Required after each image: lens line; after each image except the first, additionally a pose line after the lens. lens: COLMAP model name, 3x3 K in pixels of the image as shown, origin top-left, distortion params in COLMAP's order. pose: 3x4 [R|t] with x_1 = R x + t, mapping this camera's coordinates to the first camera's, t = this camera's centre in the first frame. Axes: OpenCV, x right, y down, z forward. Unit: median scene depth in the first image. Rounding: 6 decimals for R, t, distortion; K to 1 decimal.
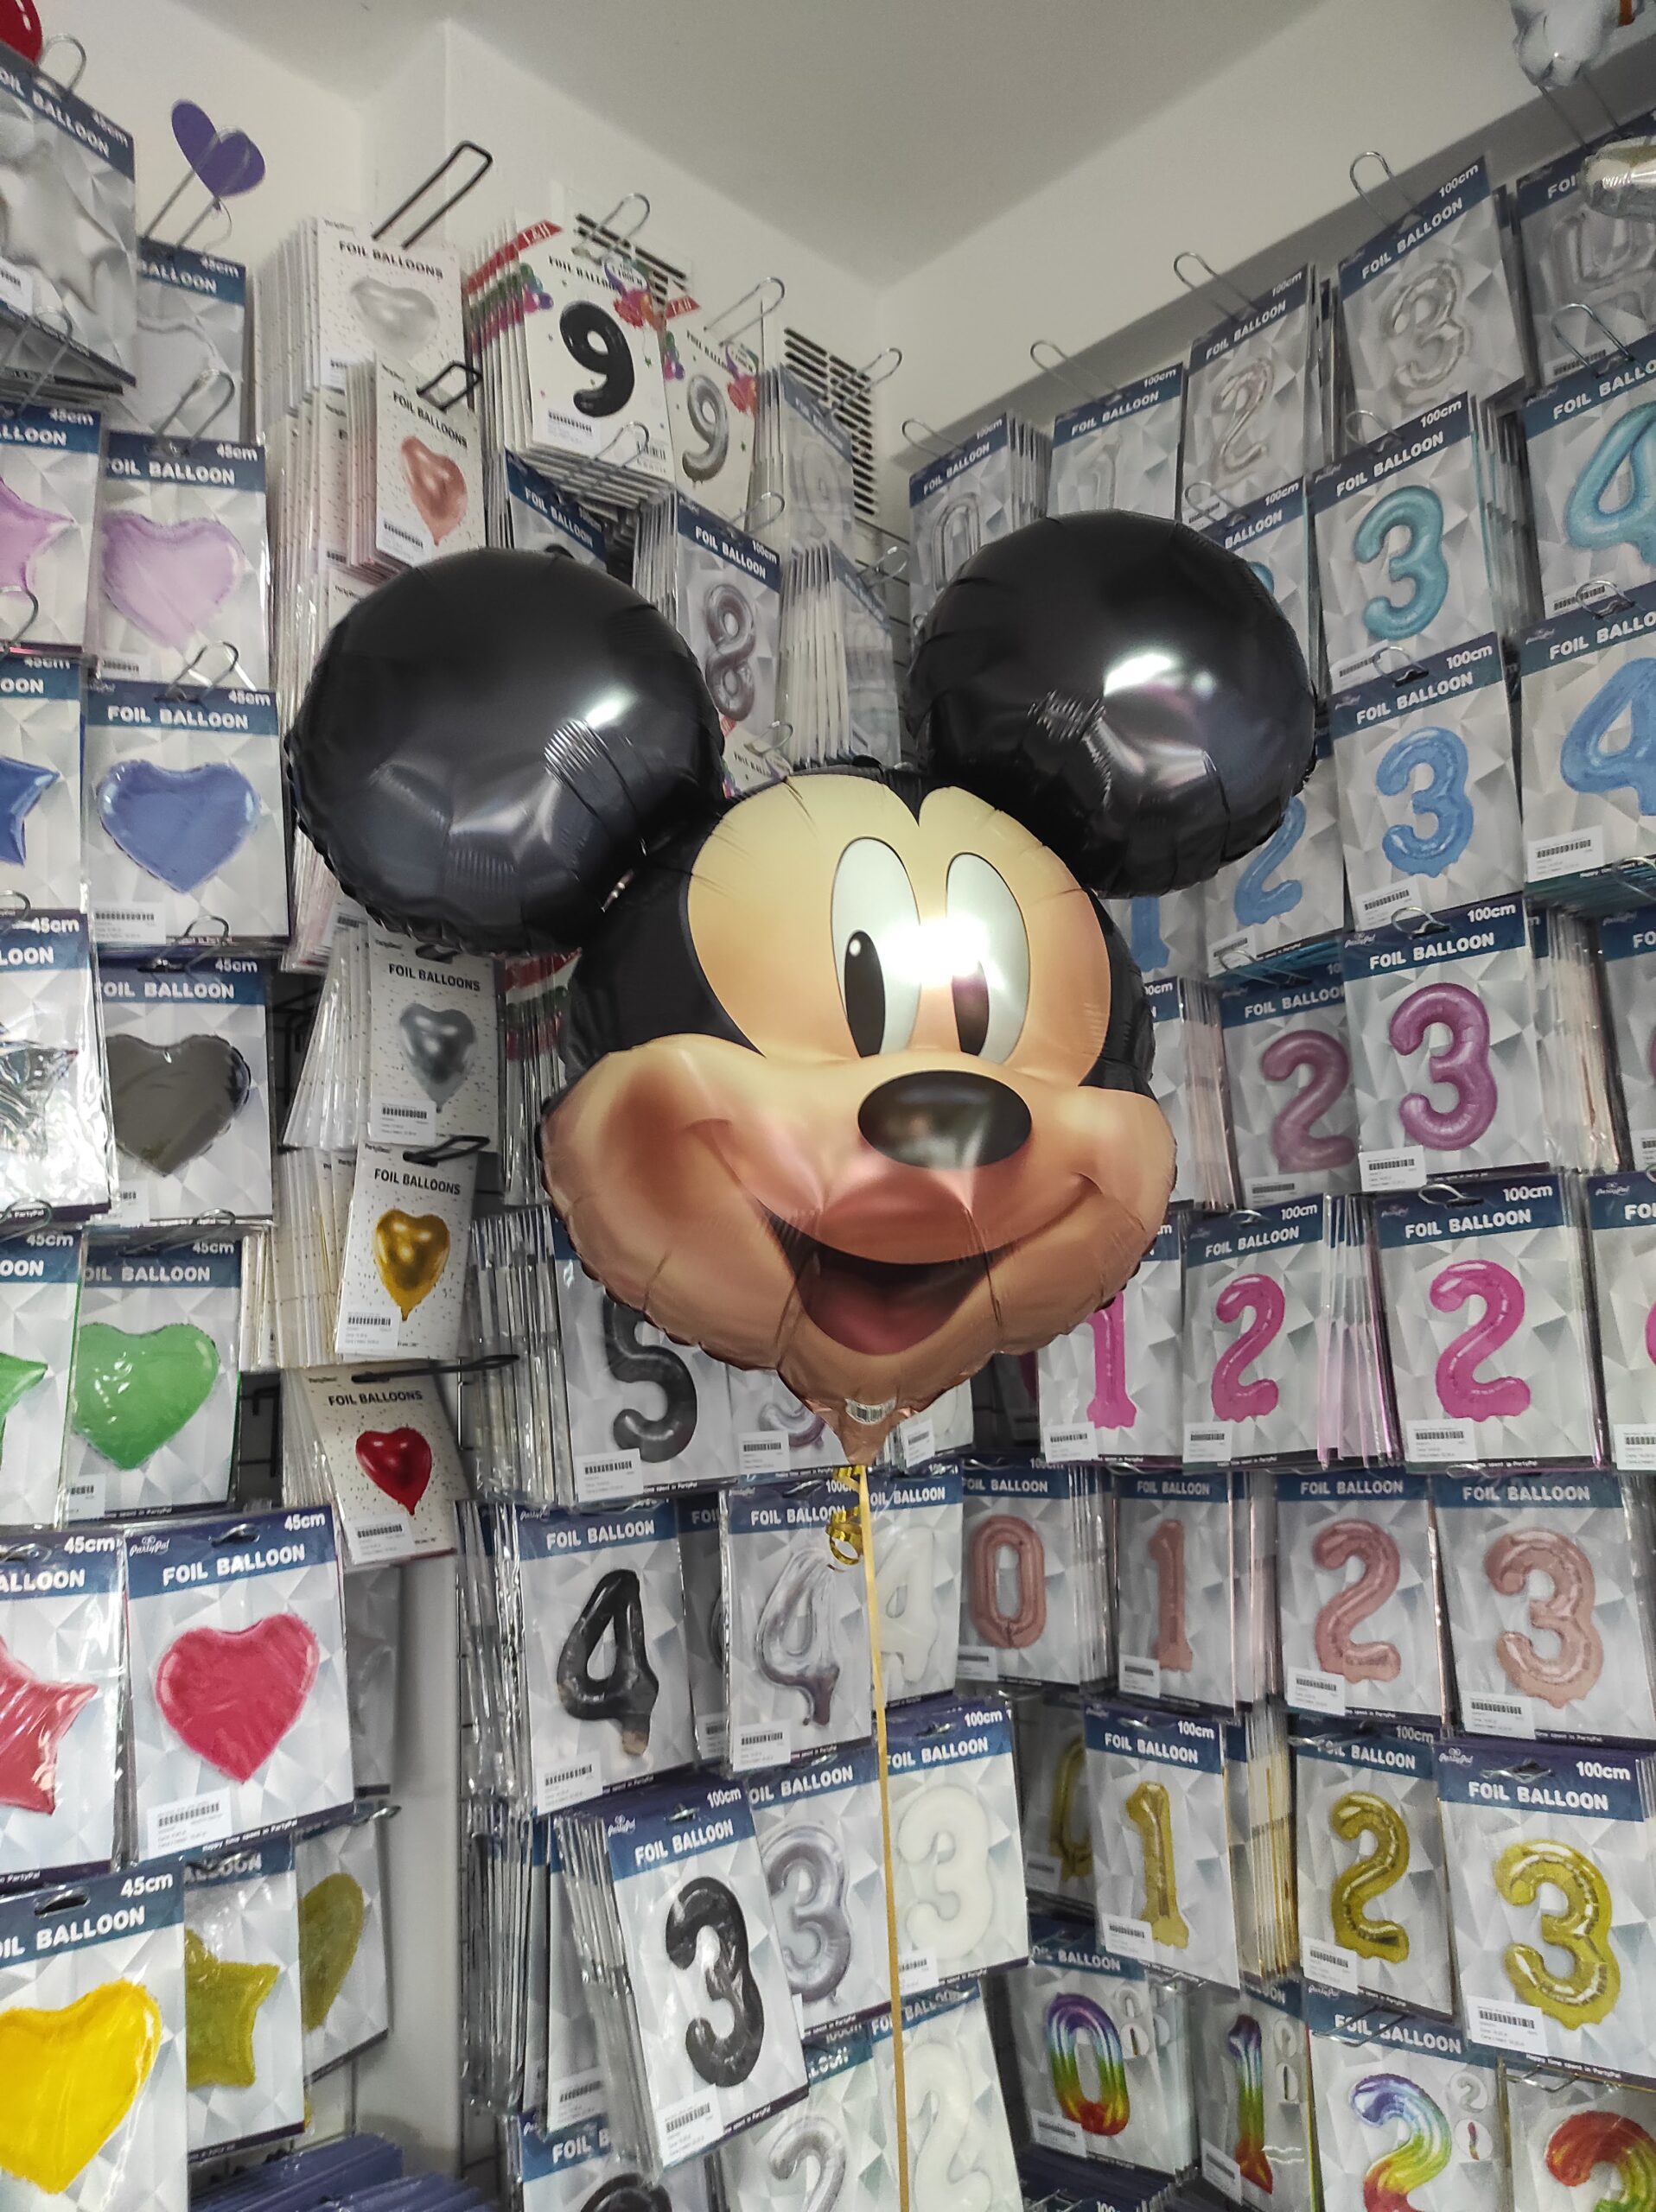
lens RADIAL K [[1772.2, 0, 787.8], [0, 1772.2, 1102.4], [0, 0, 1]] dist [0.050371, -0.061141]
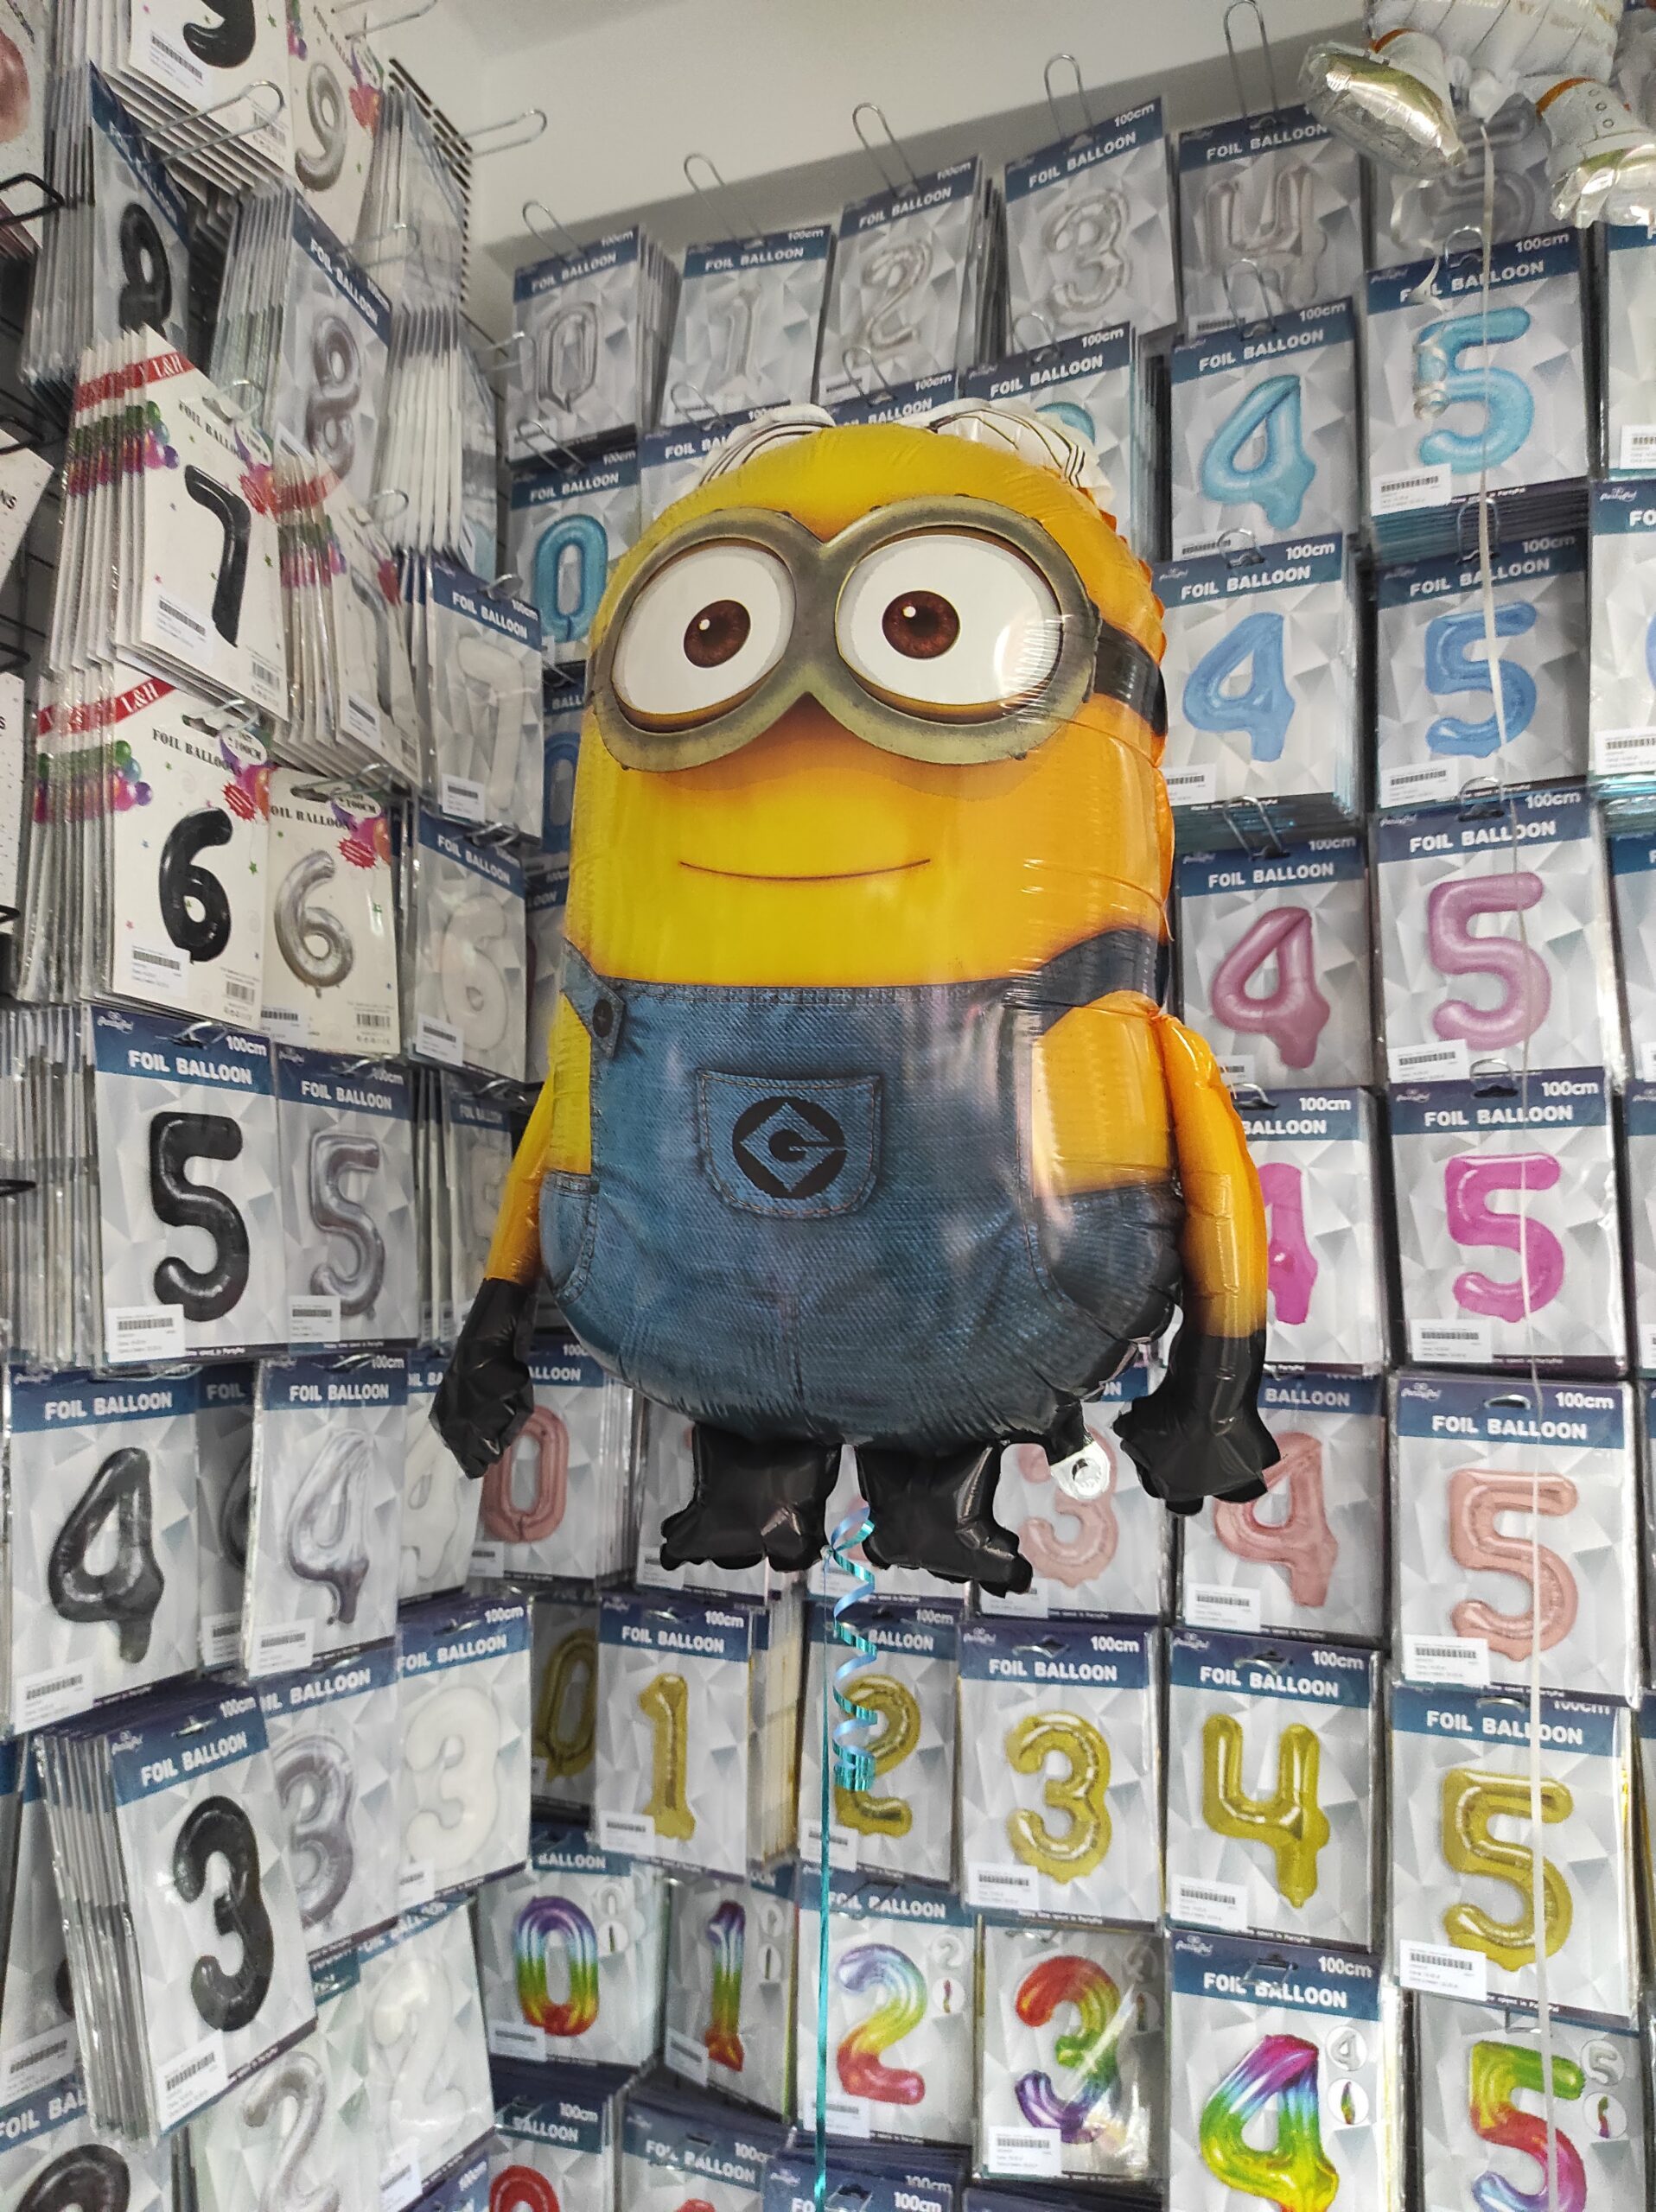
lens RADIAL K [[1770.0, 0, 874.7], [0, 1770.0, 1117.1], [0, 0, 1]] dist [0.025694, -0.014673]
pose [[0.911149, 0.092283, 0.401611, -0.116178], [-0.111690, 0.993426, 0.025122, 0.043819], [-0.396653, -0.067746, 0.915466, 0.093955]]
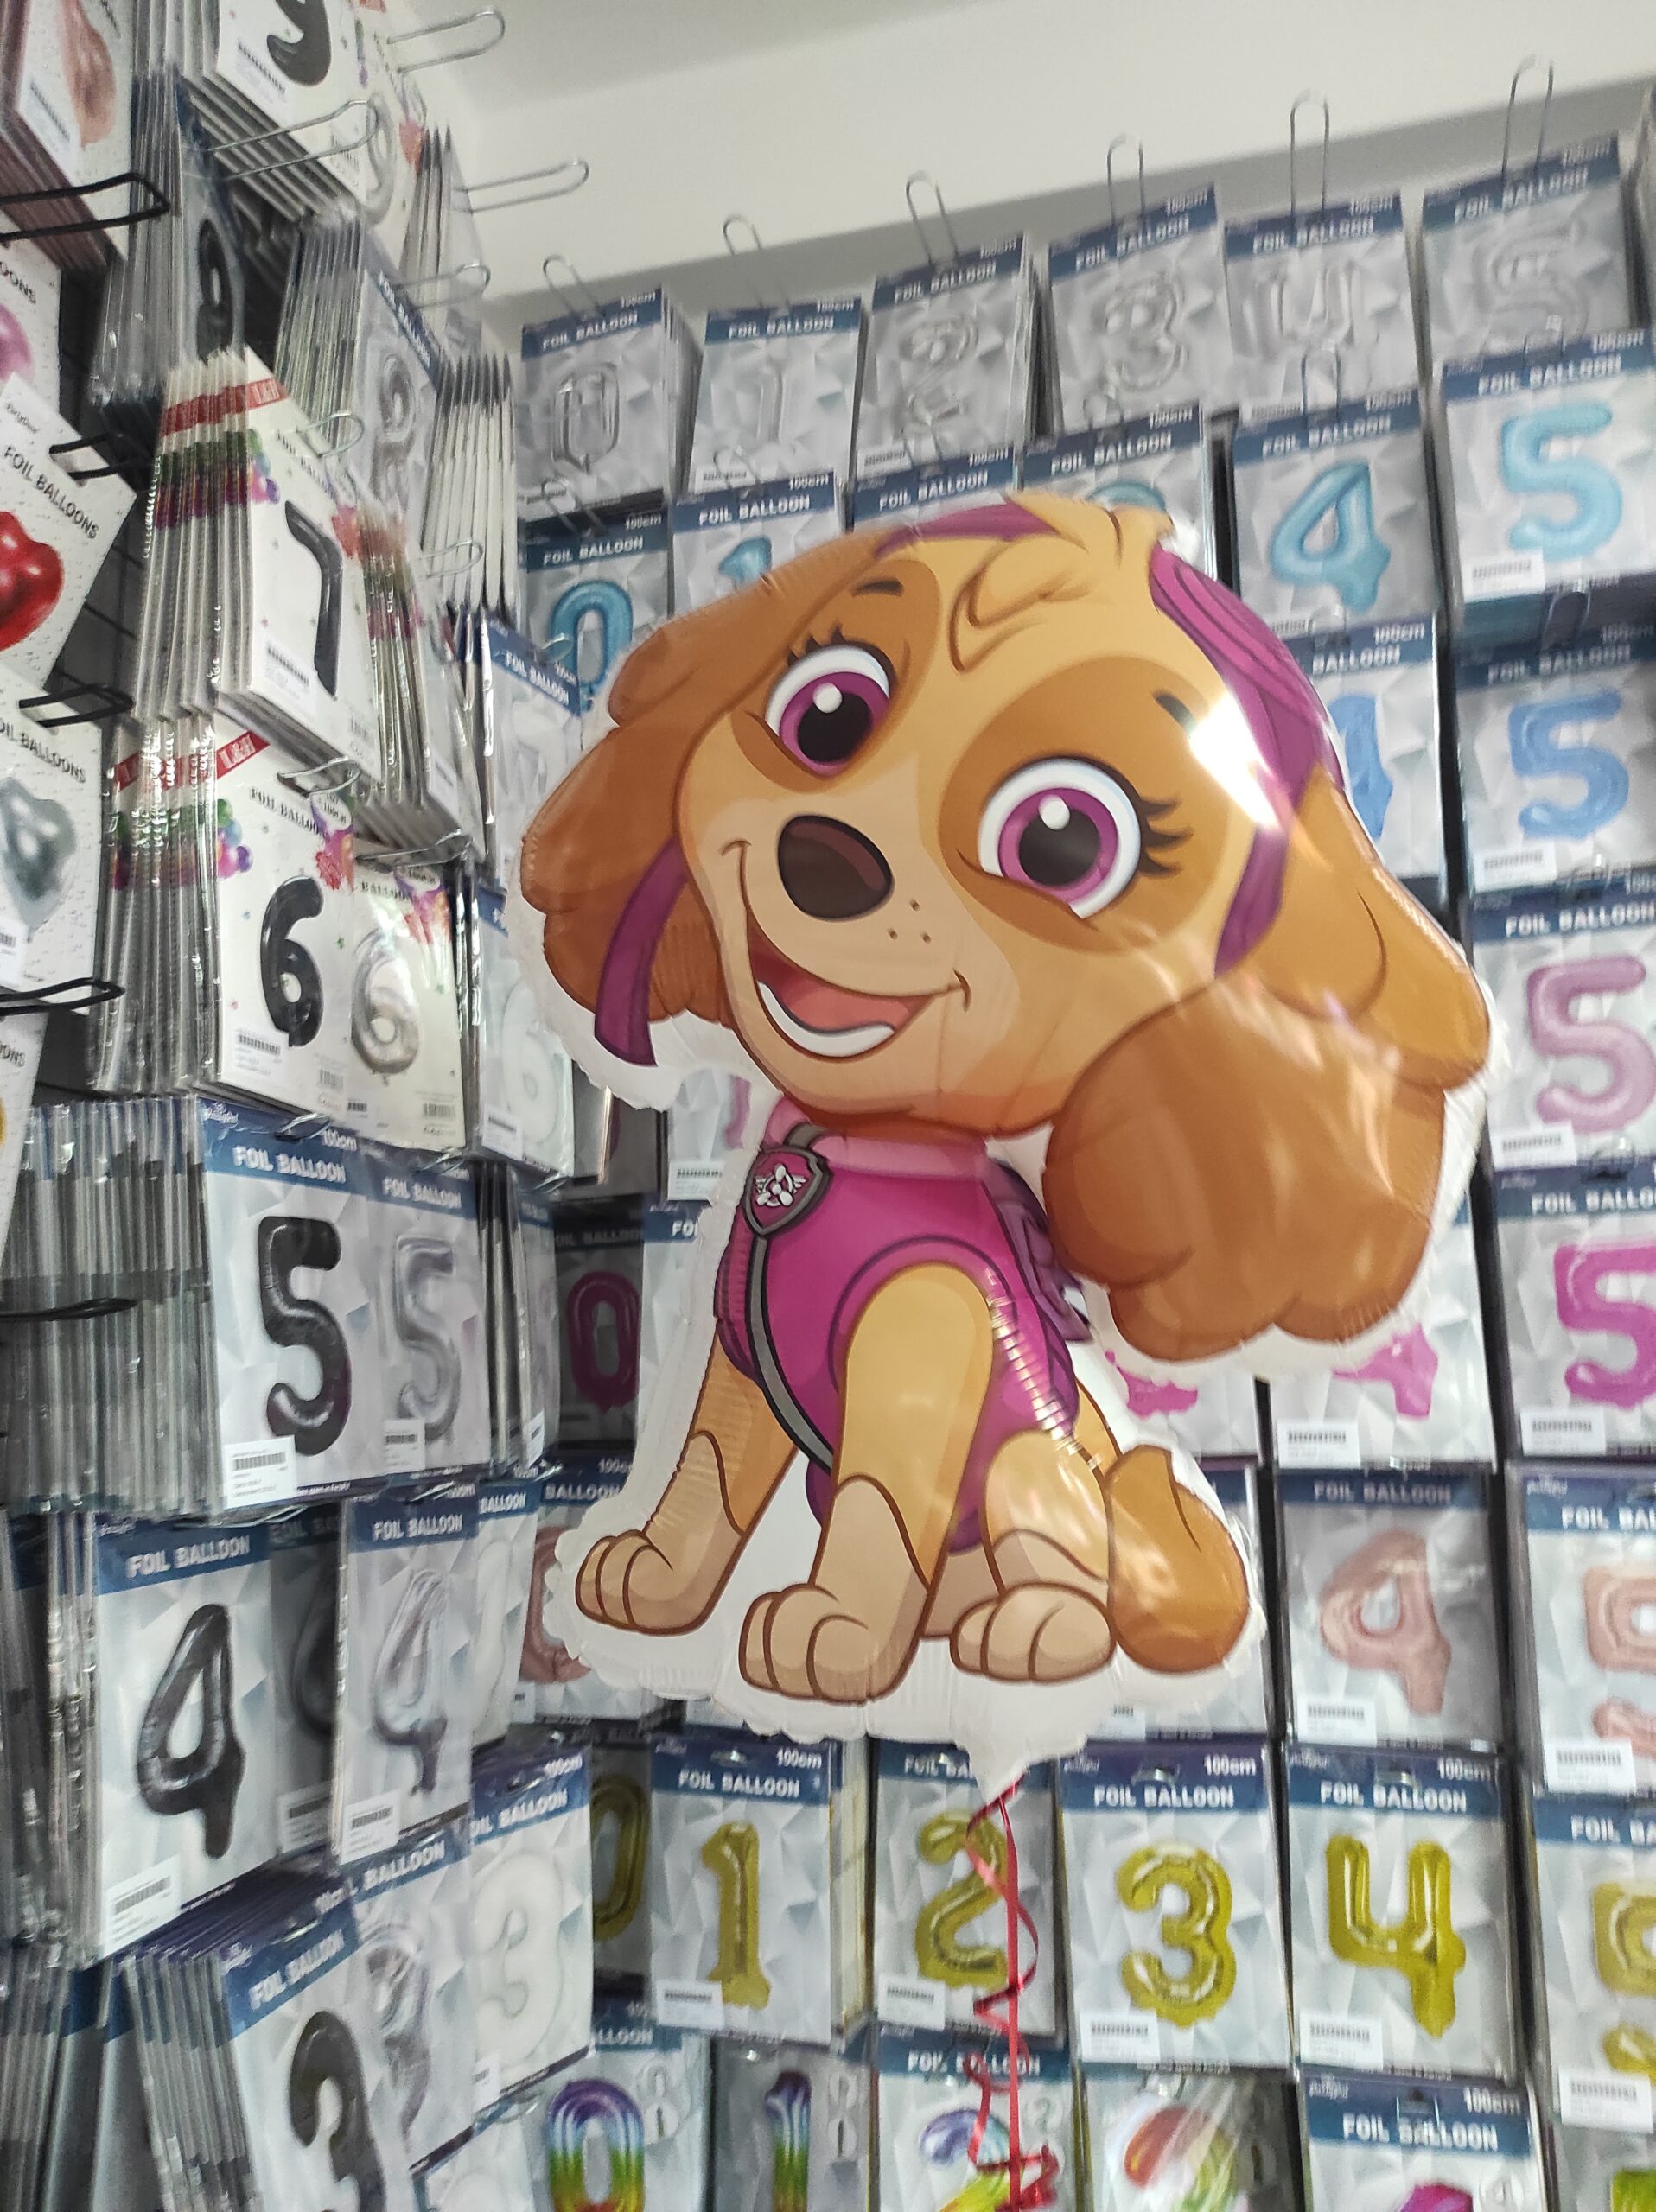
lens RADIAL K [[1759.0, 0, 886.5], [0, 1759.0, 1103.9], [0, 0, 1]] dist [0.019444, -0.009440]
pose [[0.851454, 0.110408, 0.512676, -0.233516], [-0.102023, 0.993783, -0.044578, 0.058165], [-0.514410, -0.014349, 0.857424, 0.220181]]
